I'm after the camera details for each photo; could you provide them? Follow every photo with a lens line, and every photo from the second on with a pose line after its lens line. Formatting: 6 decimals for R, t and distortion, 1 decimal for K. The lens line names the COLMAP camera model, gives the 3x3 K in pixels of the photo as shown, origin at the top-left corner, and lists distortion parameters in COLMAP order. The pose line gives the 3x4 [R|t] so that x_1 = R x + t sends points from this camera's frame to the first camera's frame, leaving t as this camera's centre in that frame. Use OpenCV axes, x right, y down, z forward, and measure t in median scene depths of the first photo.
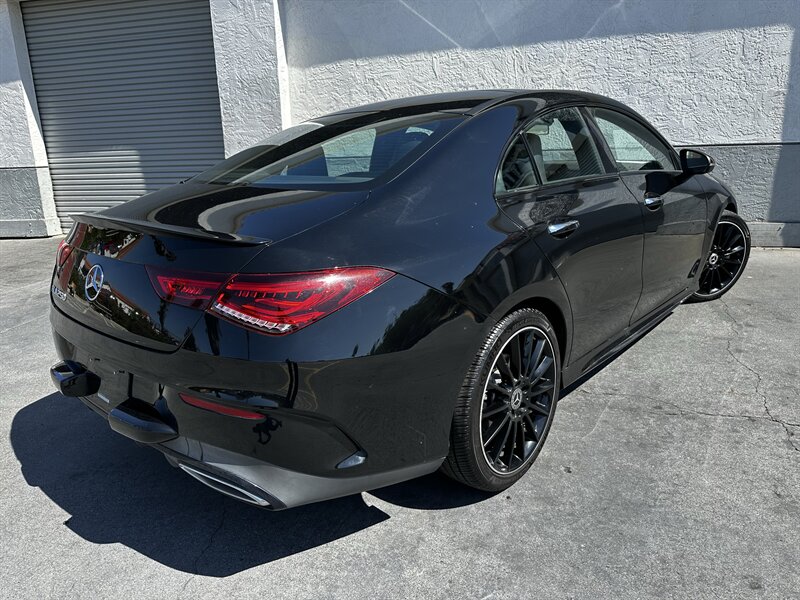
lens RADIAL K [[578.5, 0, 392.0], [0, 578.5, 302.9], [0, 0, 1]] dist [0.003383, -0.013205]
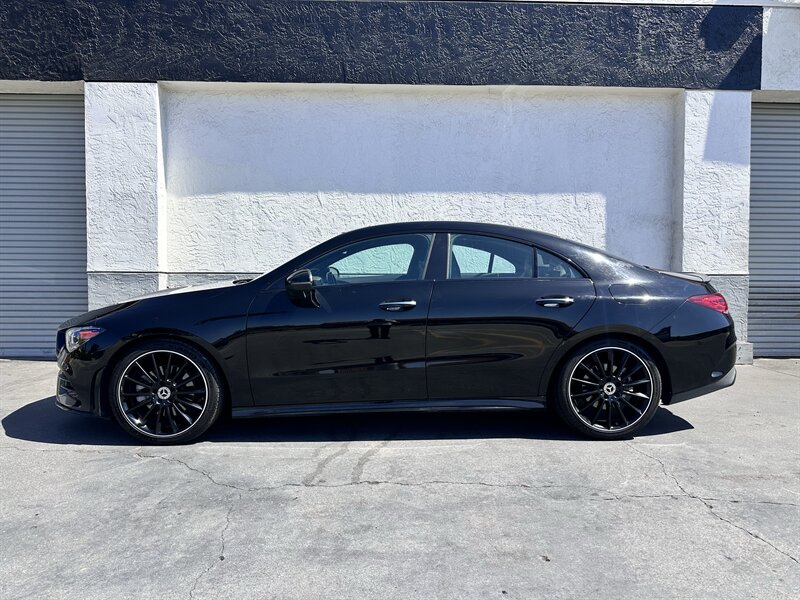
lens RADIAL K [[576.4, 0, 398.0], [0, 576.4, 301.9], [0, 0, 1]] dist [0.014252, -0.020299]
pose [[0.956692, 0.025015, 0.290025, -0.156181], [0.041816, 0.974159, -0.221958, 0.042688], [-0.288082, 0.224474, 0.930924, 0.025618]]
